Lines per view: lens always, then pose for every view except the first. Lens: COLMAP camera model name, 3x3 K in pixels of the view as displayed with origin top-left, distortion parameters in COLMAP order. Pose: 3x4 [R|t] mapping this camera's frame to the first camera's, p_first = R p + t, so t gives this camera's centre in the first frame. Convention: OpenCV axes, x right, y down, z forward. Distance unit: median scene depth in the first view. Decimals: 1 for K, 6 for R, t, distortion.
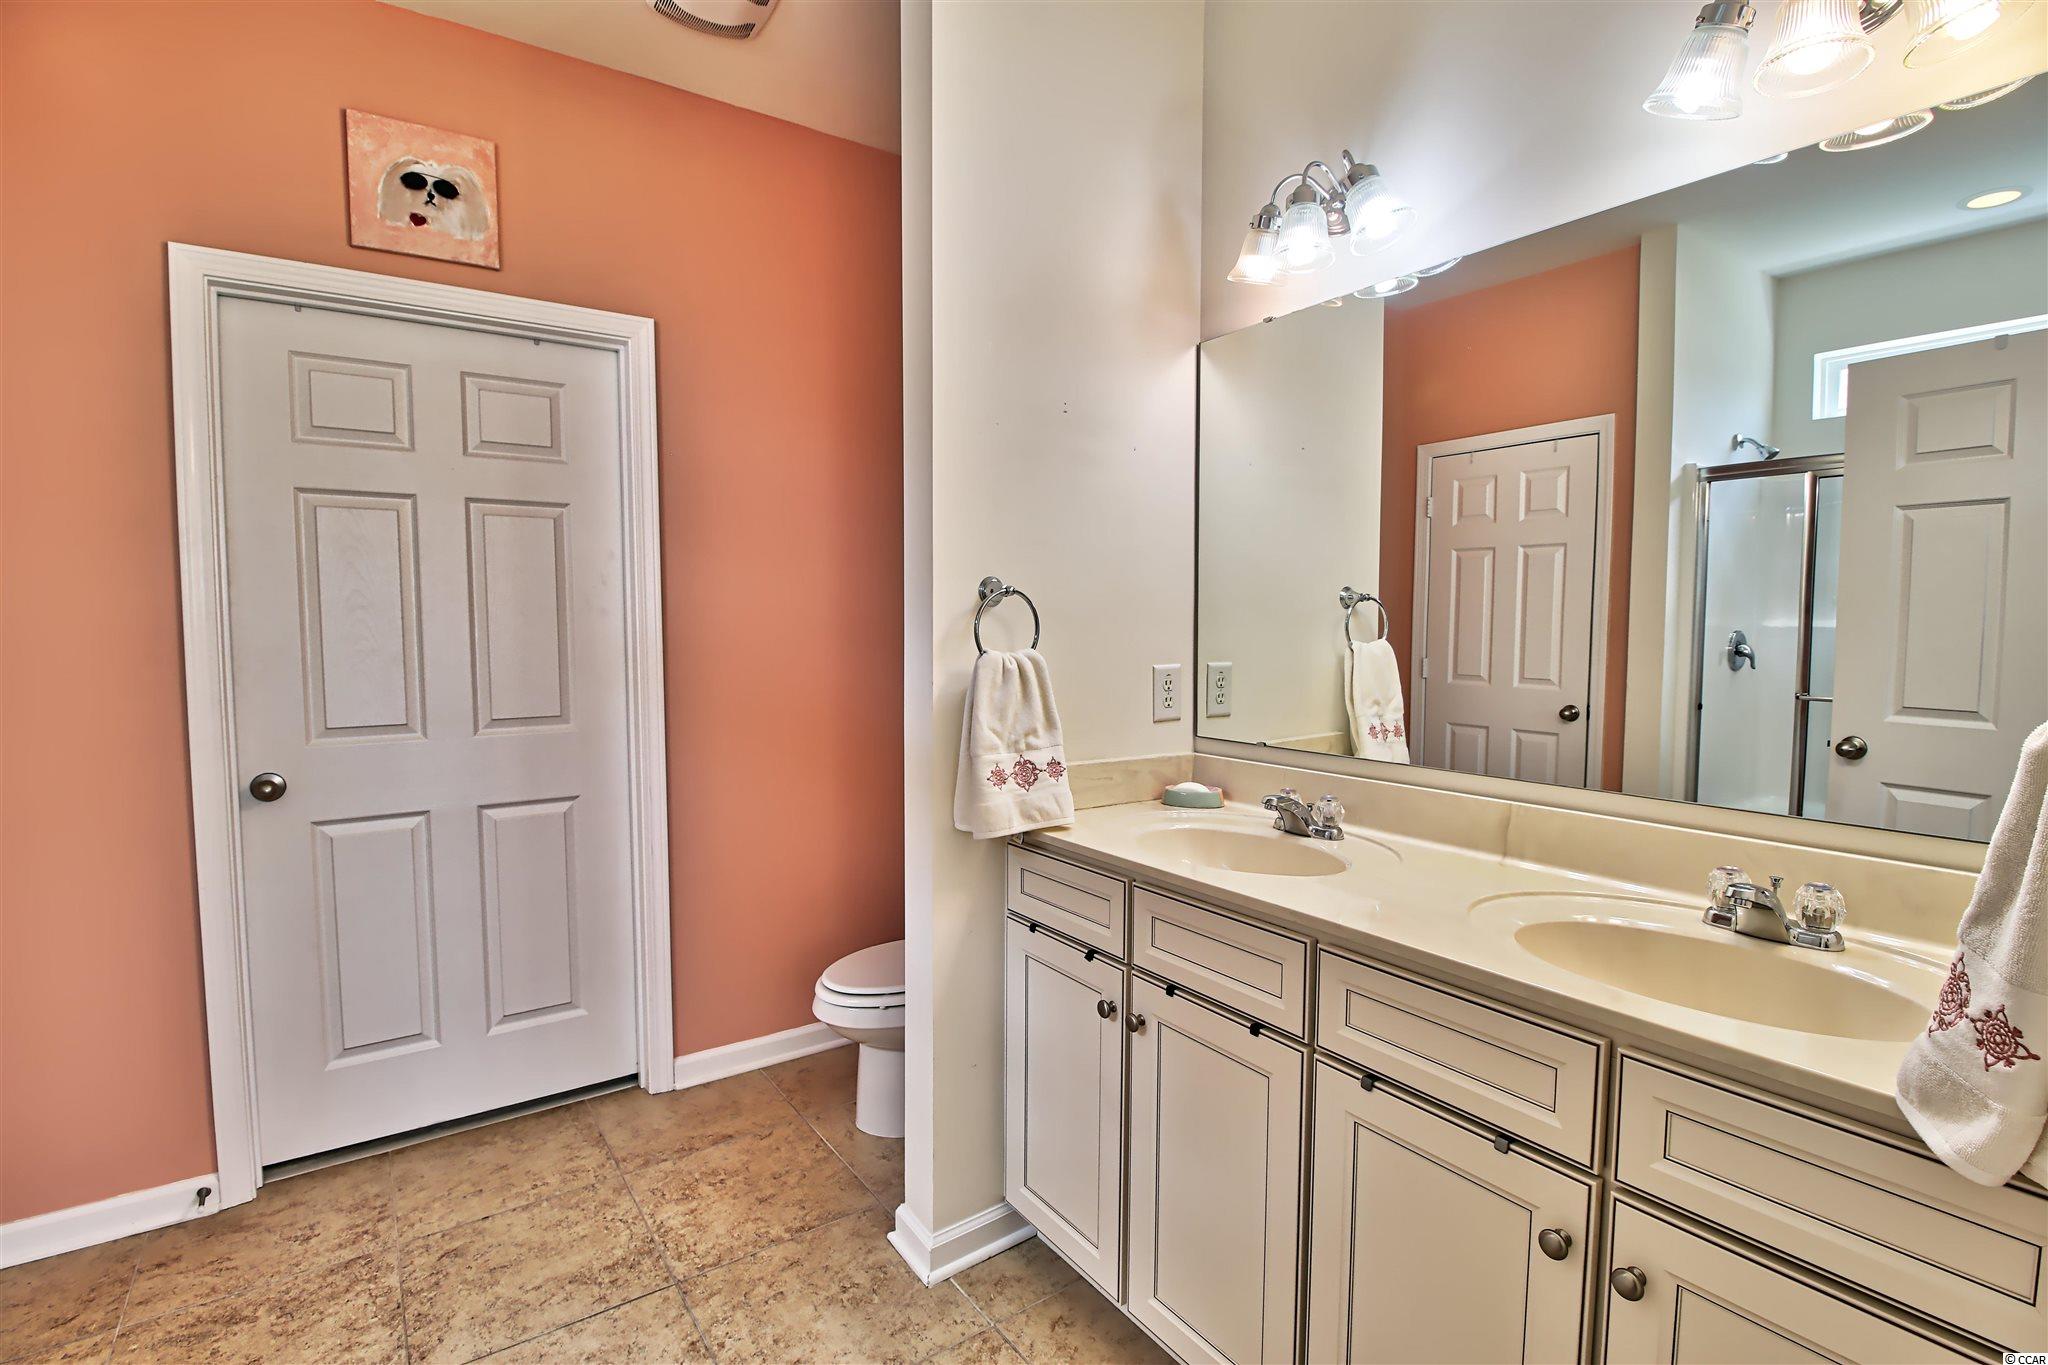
lens RADIAL K [[952.3, 0, 1016.3], [0, 952.3, 678.8], [0, 0, 1]] dist [-0.009418, -0.007458]
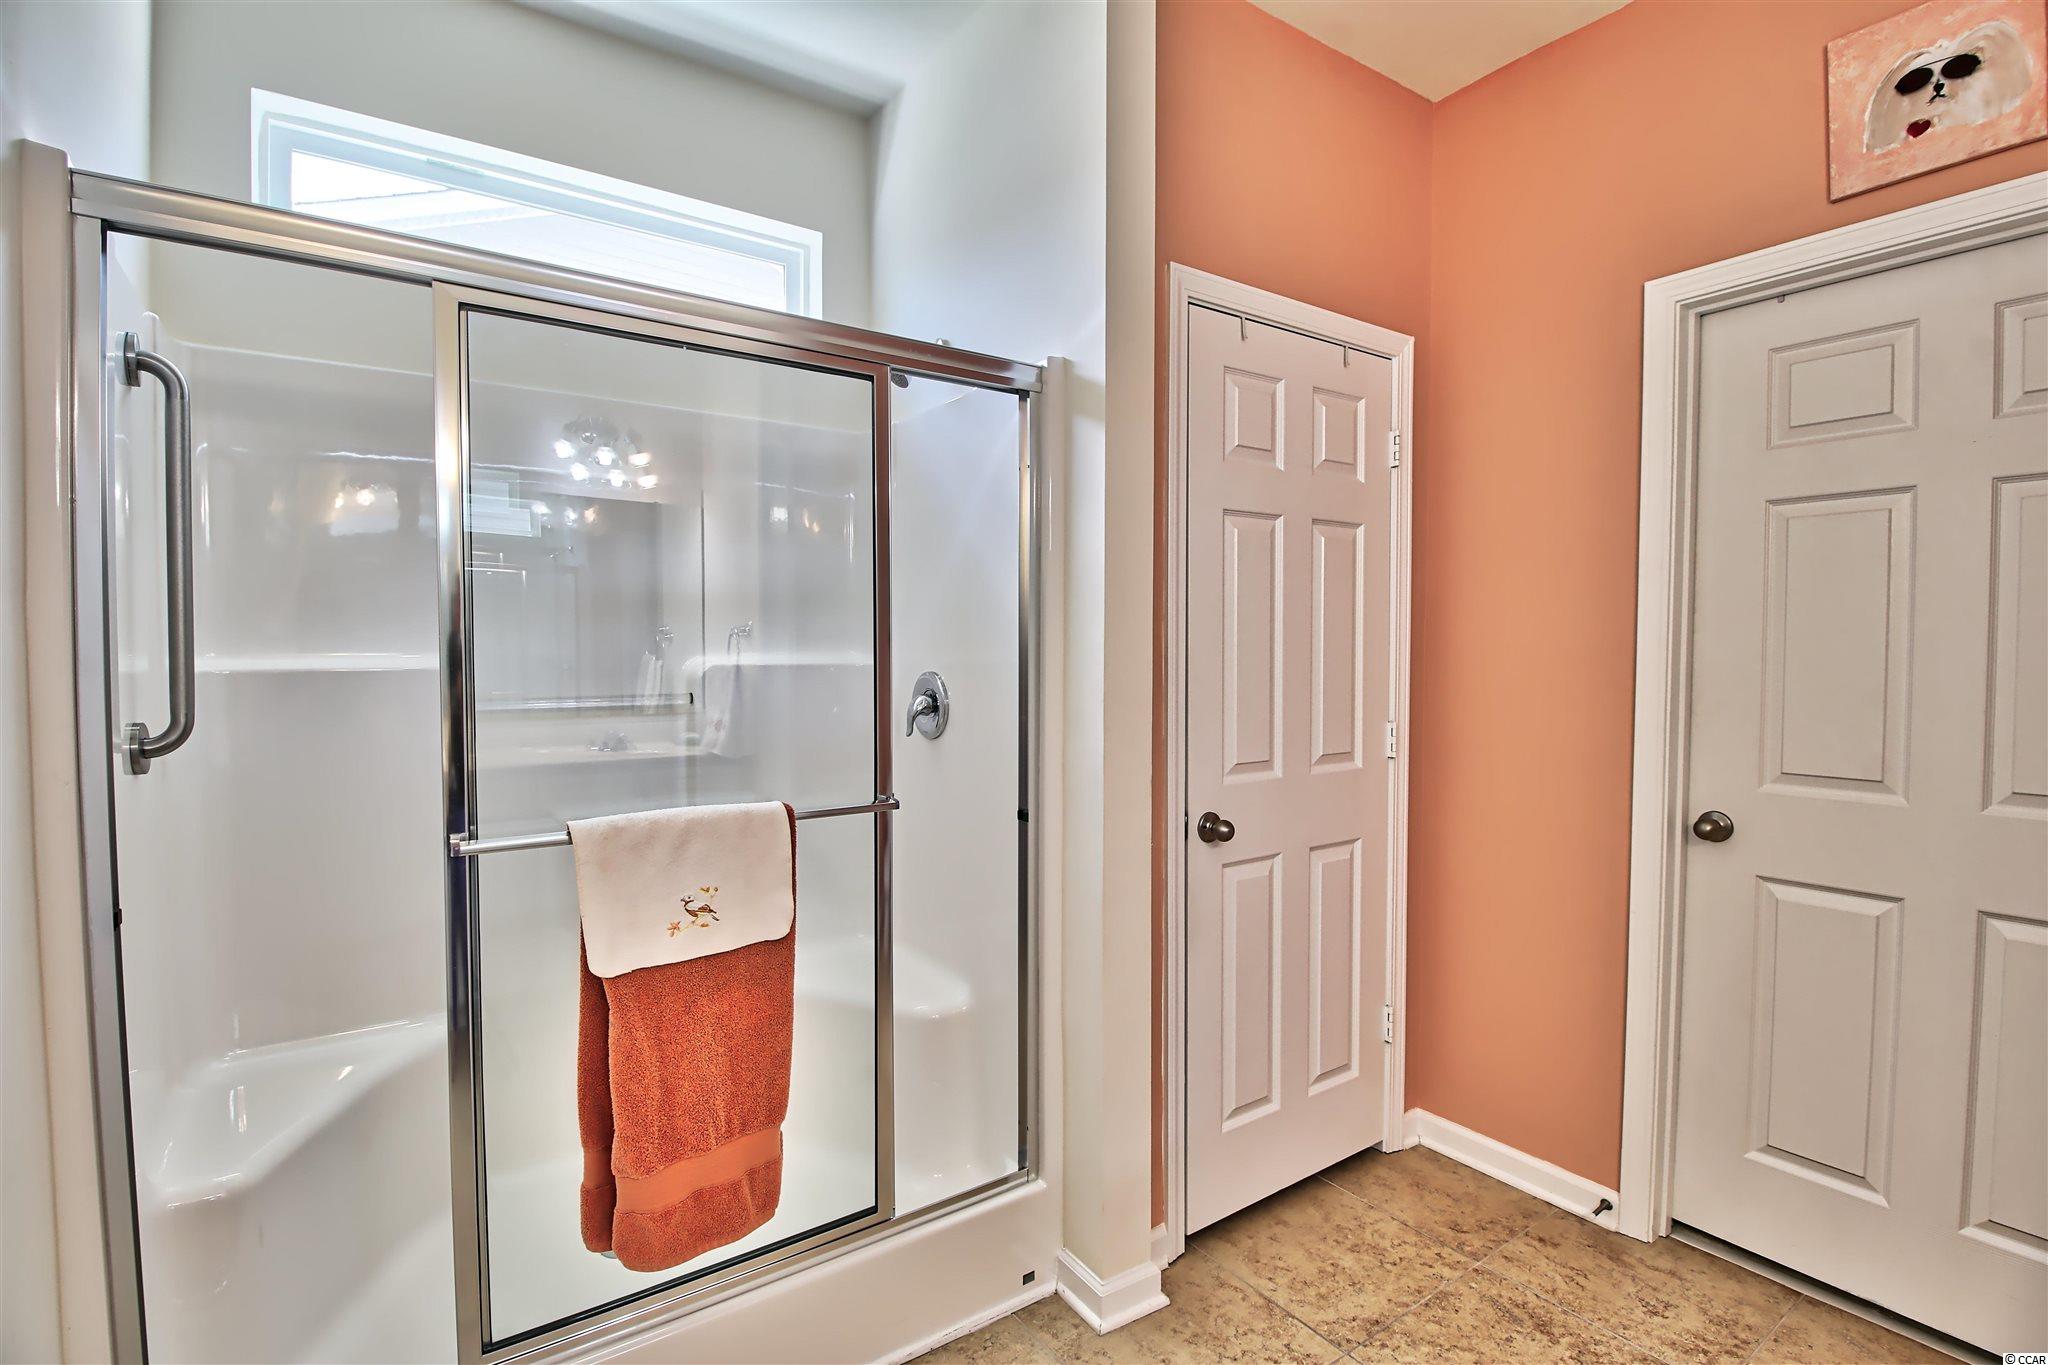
lens RADIAL K [[952.3, 0, 1016.3], [0, 952.3, 678.8], [0, 0, 1]] dist [-0.009418, -0.007458]
pose [[-0.004037, 0.032235, -0.999472, 0.144209], [-0.059931, 0.997676, 0.032419, -0.020615], [0.998194, 0.060030, -0.002095, 0.308142]]
